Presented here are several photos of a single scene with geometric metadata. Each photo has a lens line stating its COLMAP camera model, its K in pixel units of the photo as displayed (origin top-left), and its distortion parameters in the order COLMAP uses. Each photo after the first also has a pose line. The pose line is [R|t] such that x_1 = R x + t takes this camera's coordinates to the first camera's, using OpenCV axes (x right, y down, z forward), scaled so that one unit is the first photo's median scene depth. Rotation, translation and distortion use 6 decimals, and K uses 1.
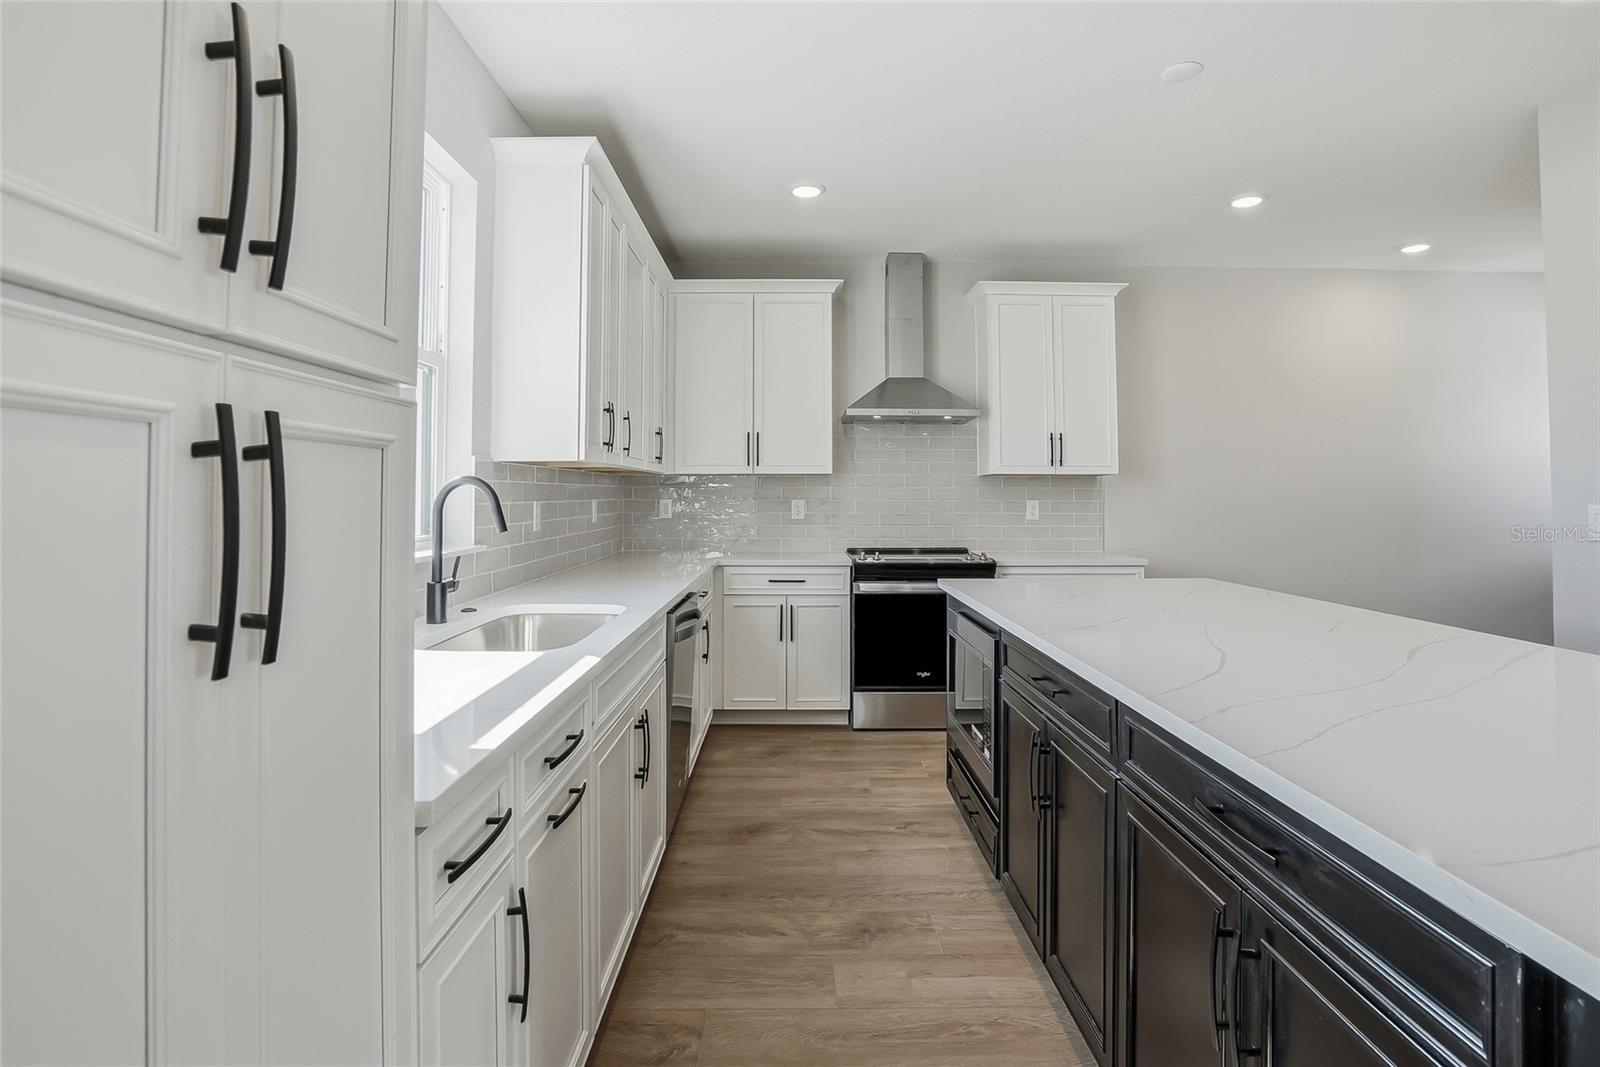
lens RADIAL K [[778.0, 0, 801.5], [0, 778.0, 470.9], [0, 0, 1]] dist [-0.047149, 0.000329]
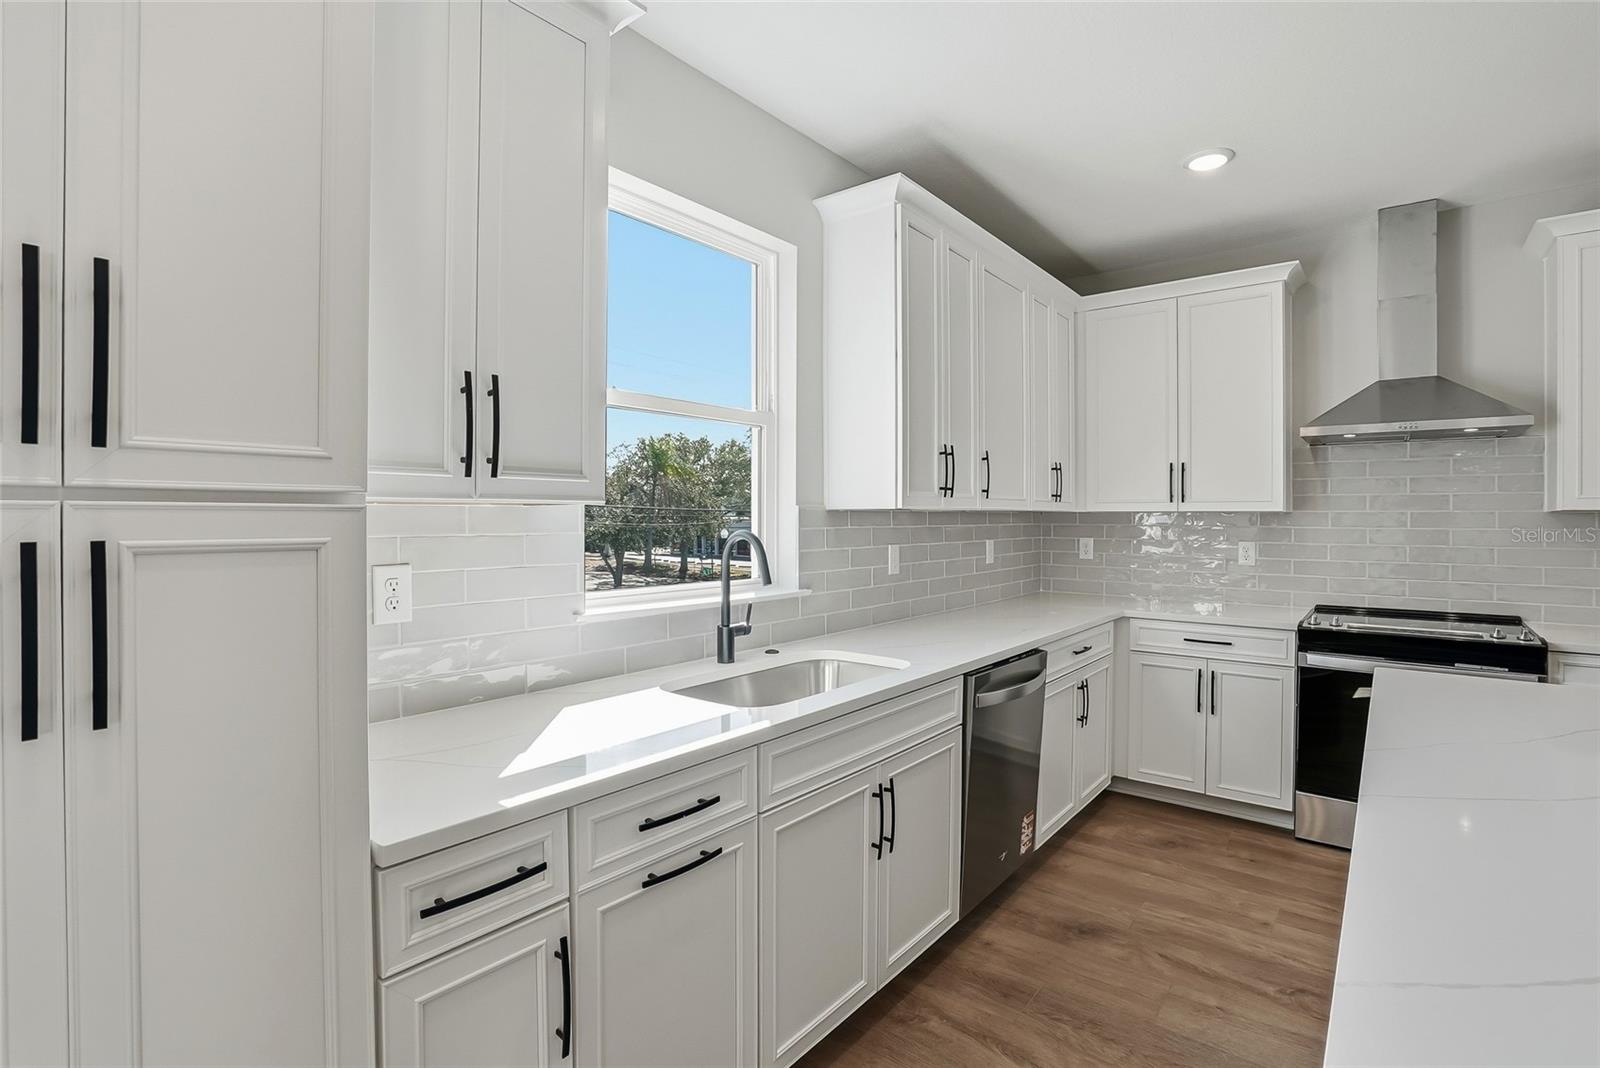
lens RADIAL K [[760.3, 0, 803.1], [0, 760.3, 521.8], [0, 0, 1]] dist [-0.058527, 0.023749]
pose [[0.773401, 0.005619, -0.633892, 0.167439], [0.018045, 0.999360, 0.030875, -0.020420], [0.633660, -0.035317, 0.772805, 0.124614]]
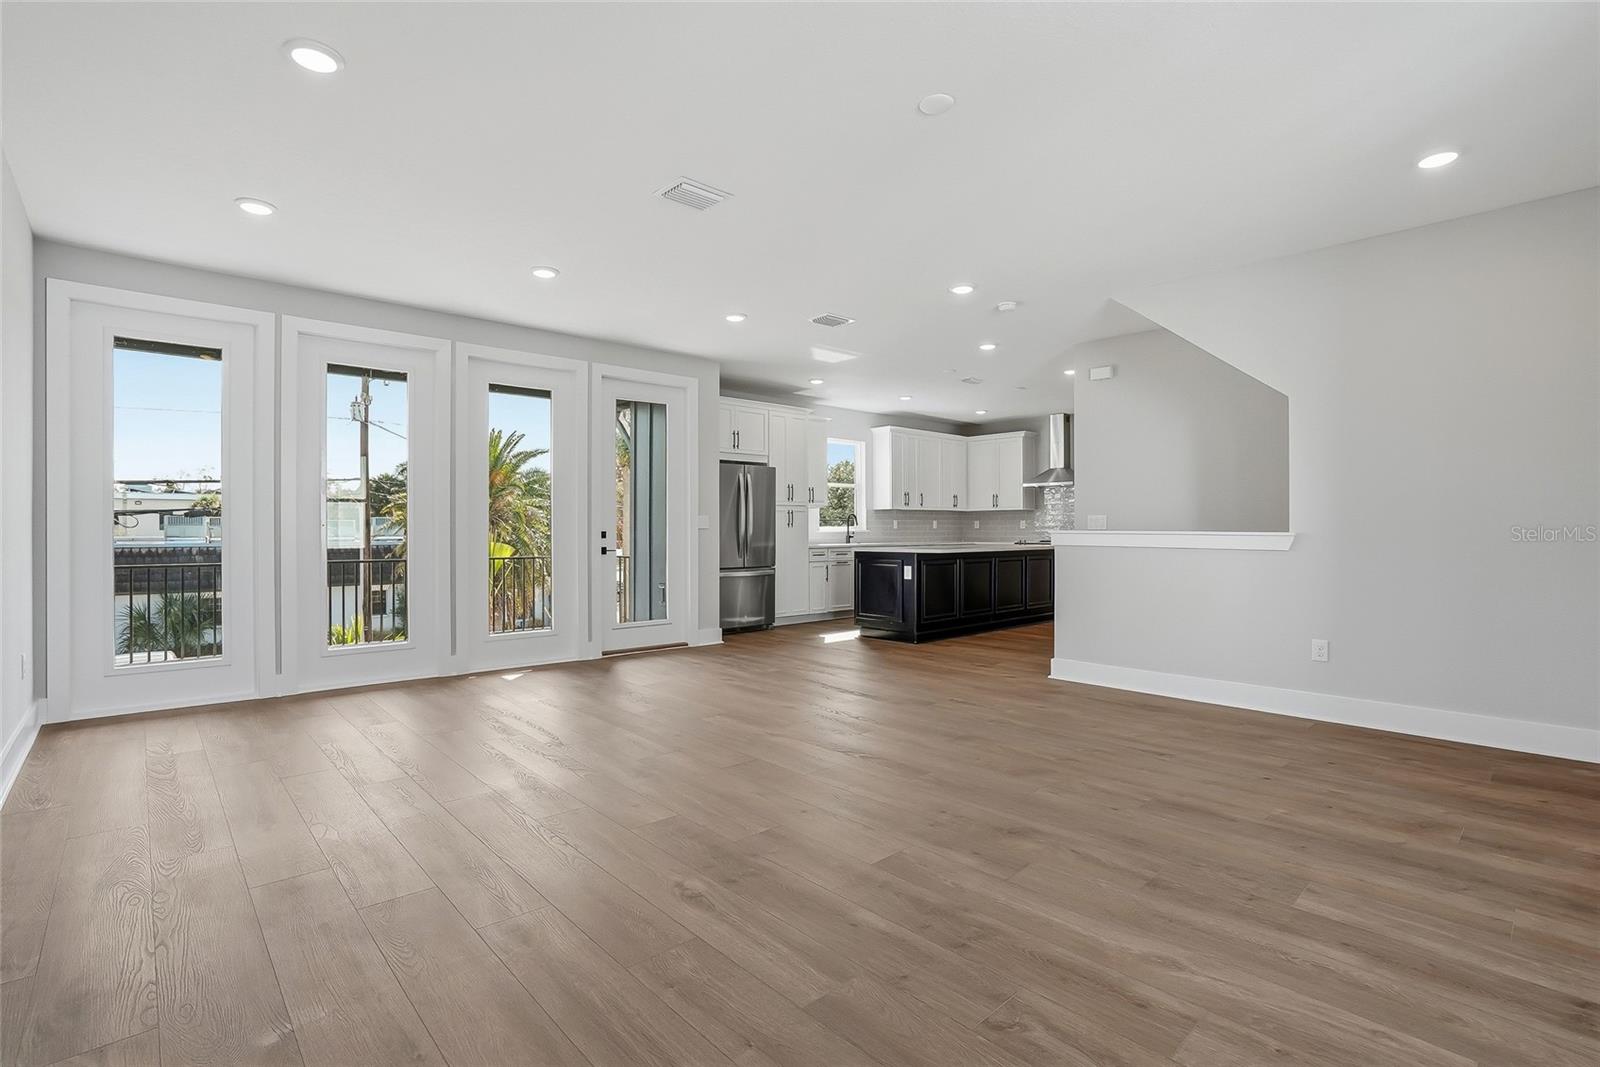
lens RADIAL K [[744.0, 0, 800.4], [0, 744.0, 529.2], [0, 0, 1]] dist [-0.056782, 0.019768]
pose [[0.666693, -0.003181, -0.745326, 1.581304], [0.026443, 0.999462, 0.019387, 0.002607], [0.744863, -0.032634, 0.666418, -1.324080]]
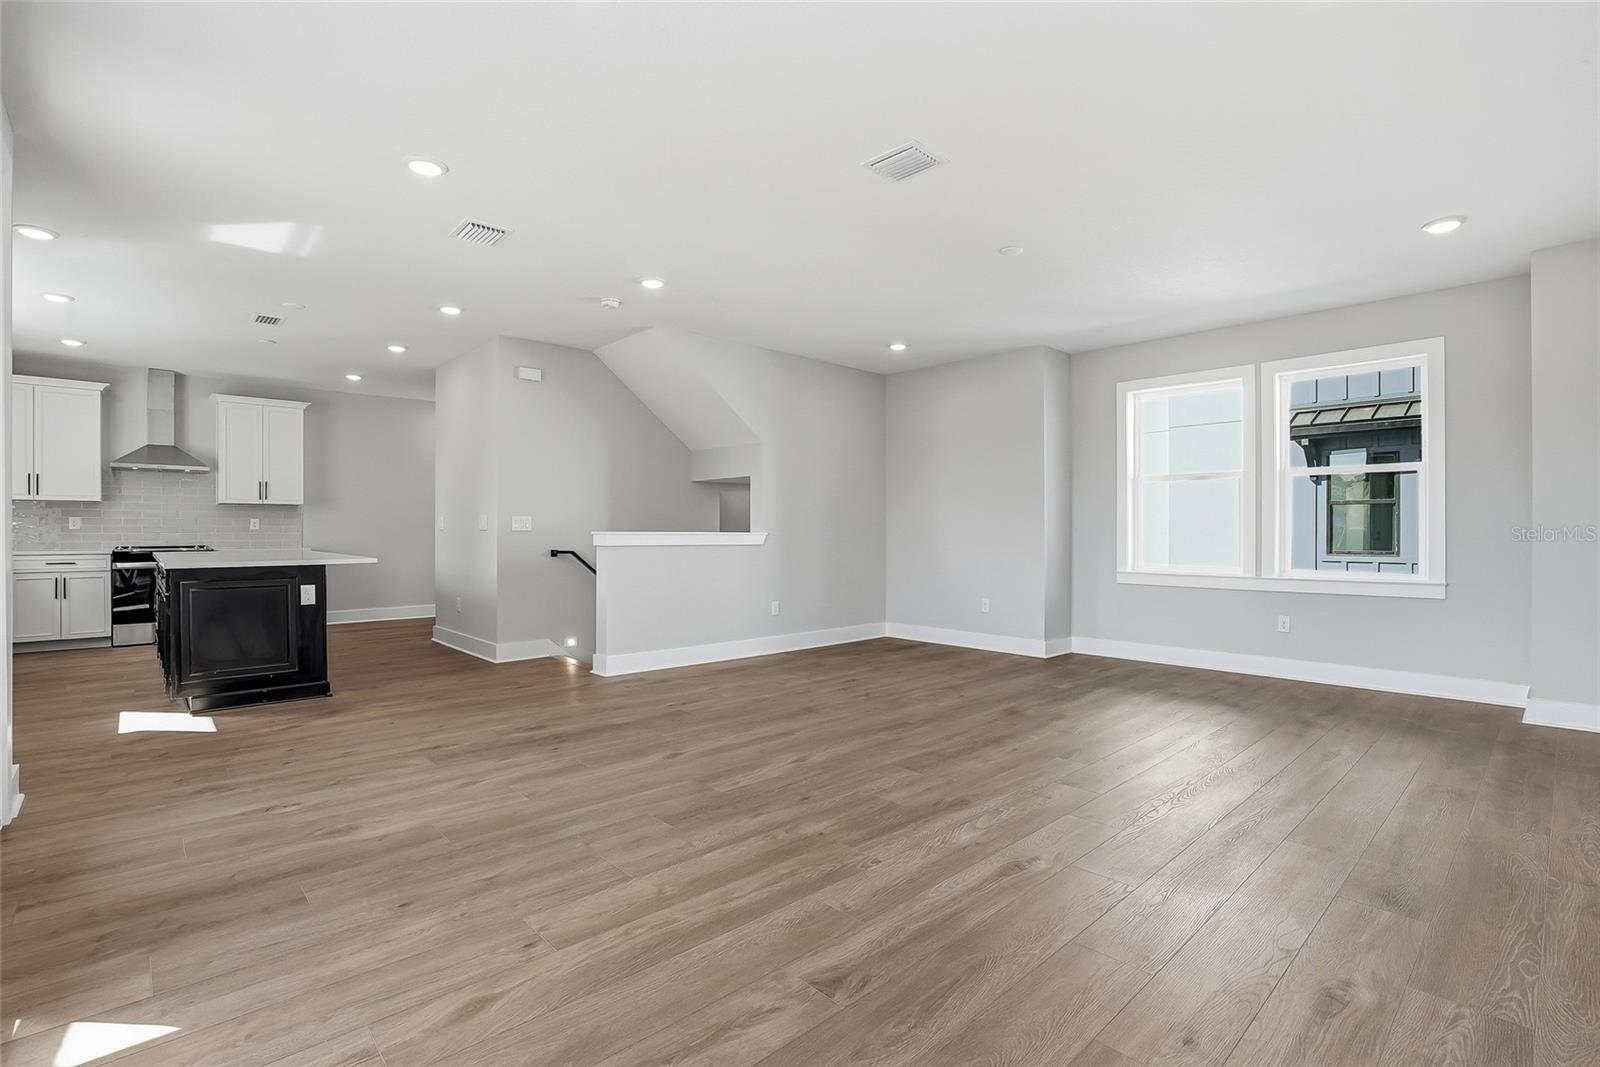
lens RADIAL K [[744.0, 0, 800.4], [0, 744.0, 529.2], [0, 0, 1]] dist [-0.056782, 0.019768]
pose [[0.740546, -0.000531, 0.672005, 0.138268], [-0.020742, 0.999505, 0.023647, -0.003341], [-0.671685, -0.031451, 0.740169, -1.350536]]
